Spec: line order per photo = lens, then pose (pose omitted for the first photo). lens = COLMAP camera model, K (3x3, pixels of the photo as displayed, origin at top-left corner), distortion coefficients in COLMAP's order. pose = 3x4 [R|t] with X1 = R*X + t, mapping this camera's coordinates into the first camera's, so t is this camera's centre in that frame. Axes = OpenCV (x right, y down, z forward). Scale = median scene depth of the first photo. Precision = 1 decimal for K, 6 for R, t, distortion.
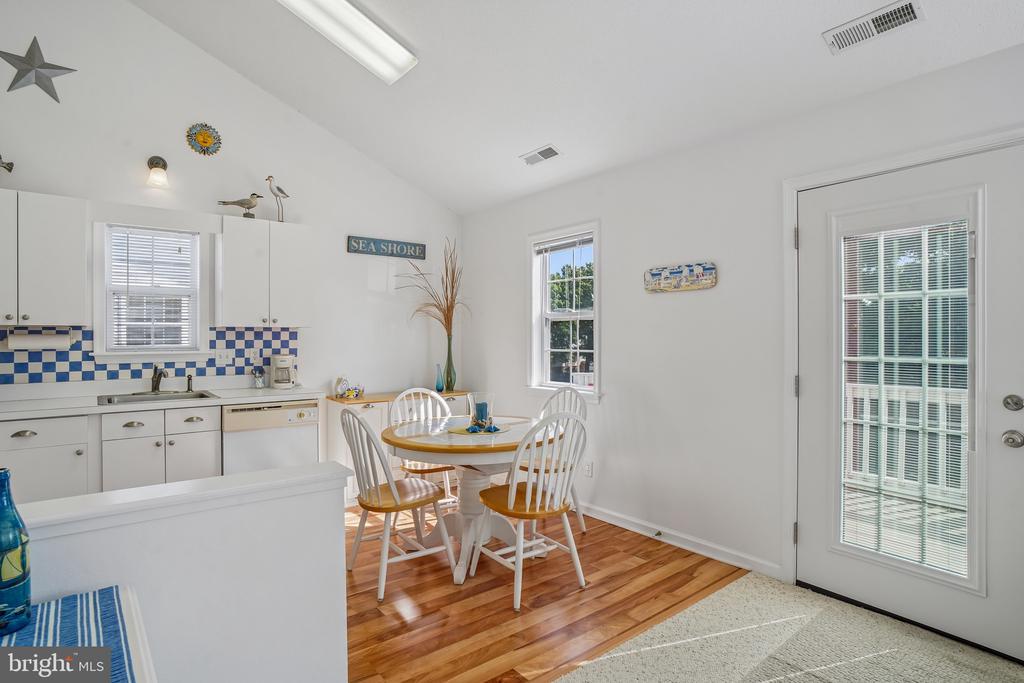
lens RADIAL K [[538.9, 0, 499.6], [0, 538.9, 336.1], [0, 0, 1]] dist [-0.033548, 0.015829]
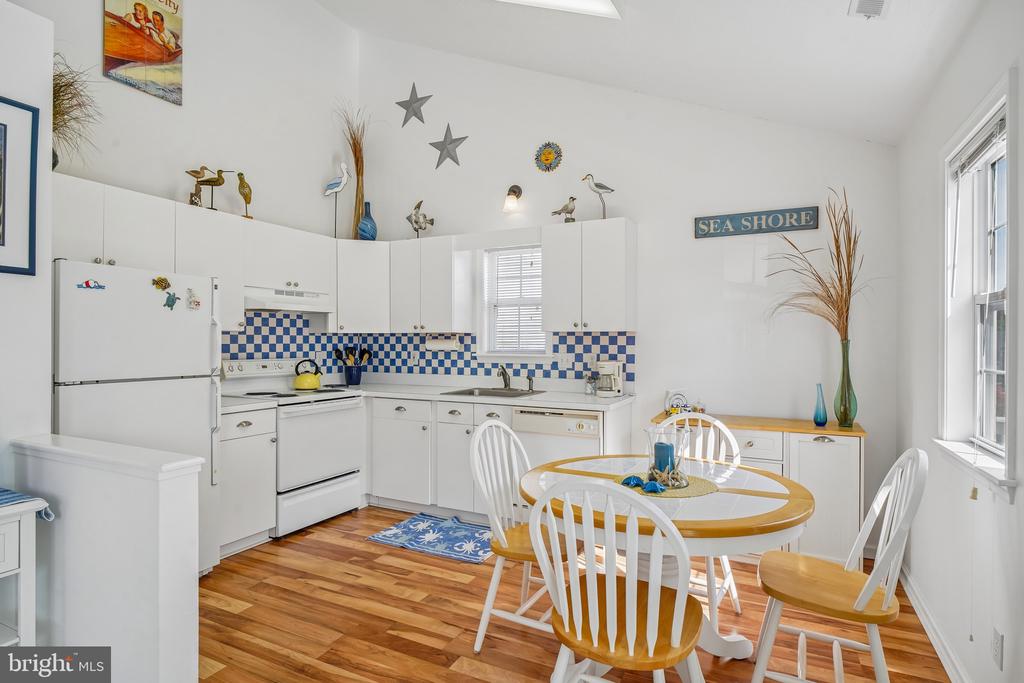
lens RADIAL K [[538.9, 0, 511.6], [0, 538.9, 344.9], [0, 0, 1]] dist [-0.033548, 0.015829]
pose [[0.430882, 0.007350, -0.902379, 0.393651], [-0.003528, 0.999973, 0.006460, 0.001510], [0.902402, 0.000400, 0.430896, 0.472214]]
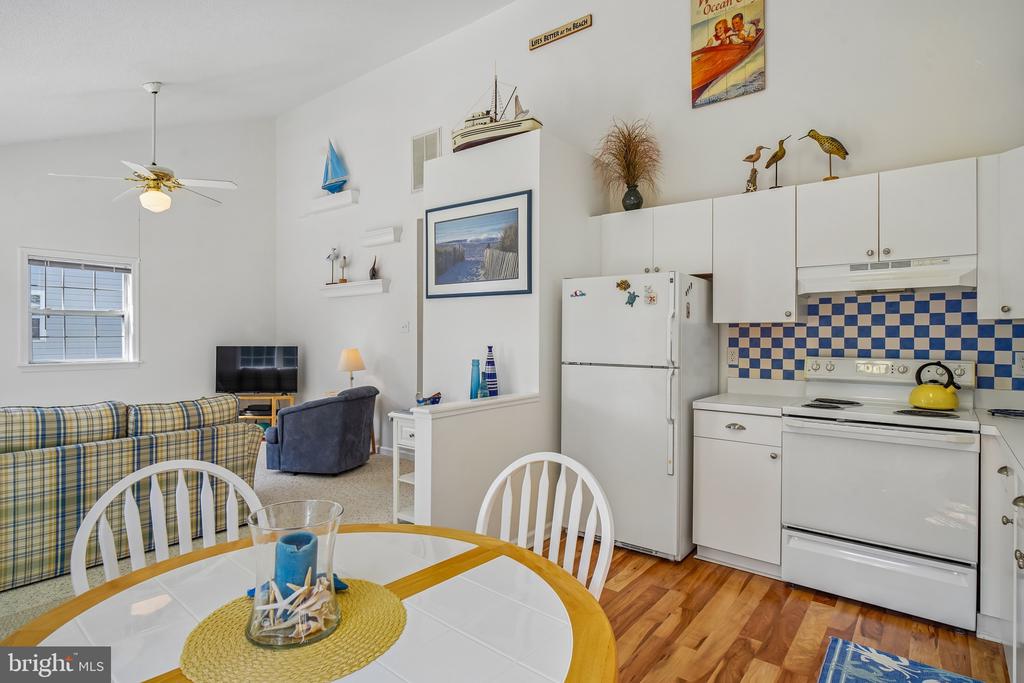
lens RADIAL K [[538.9, 0, 497.6], [0, 538.9, 337.2], [0, 0, 1]] dist [-0.033548, 0.015829]
pose [[-0.975898, 0.000997, -0.218223, -0.060637], [-0.000080, 0.999988, 0.004926, 0.003244], [0.218226, 0.004825, -0.975886, 1.119916]]
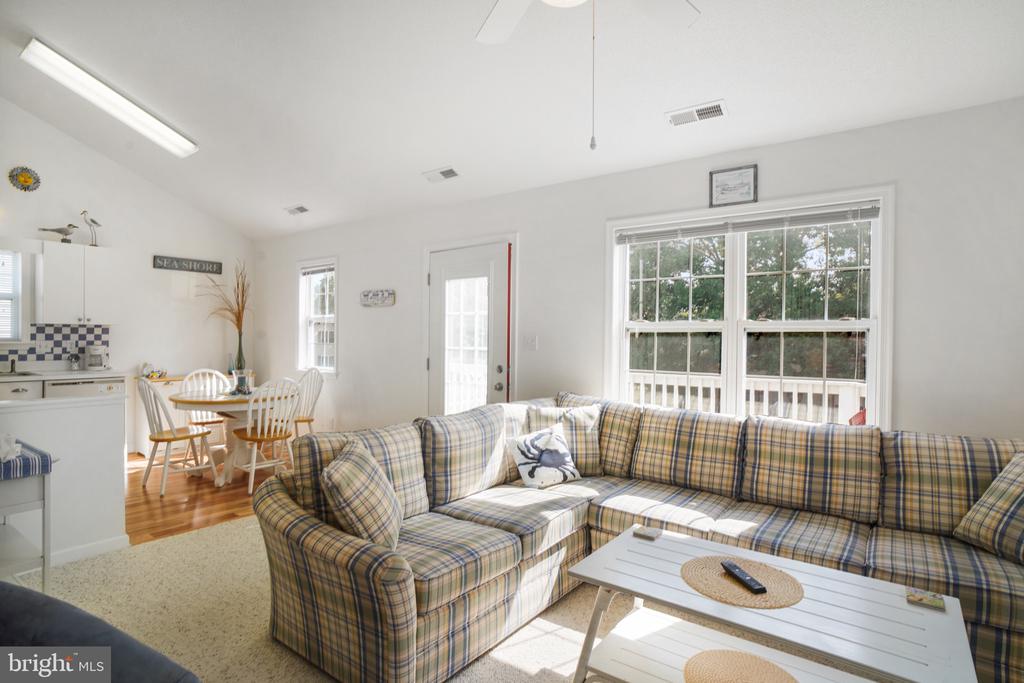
lens RADIAL K [[538.9, 0, 505.7], [0, 538.9, 341.6], [0, 0, 1]] dist [-0.033548, 0.015829]
pose [[0.965571, 0.007897, 0.260018, 0.249800], [-0.011442, 0.999861, 0.012123, -0.002216], [-0.259886, -0.014681, 0.965528, -0.570181]]
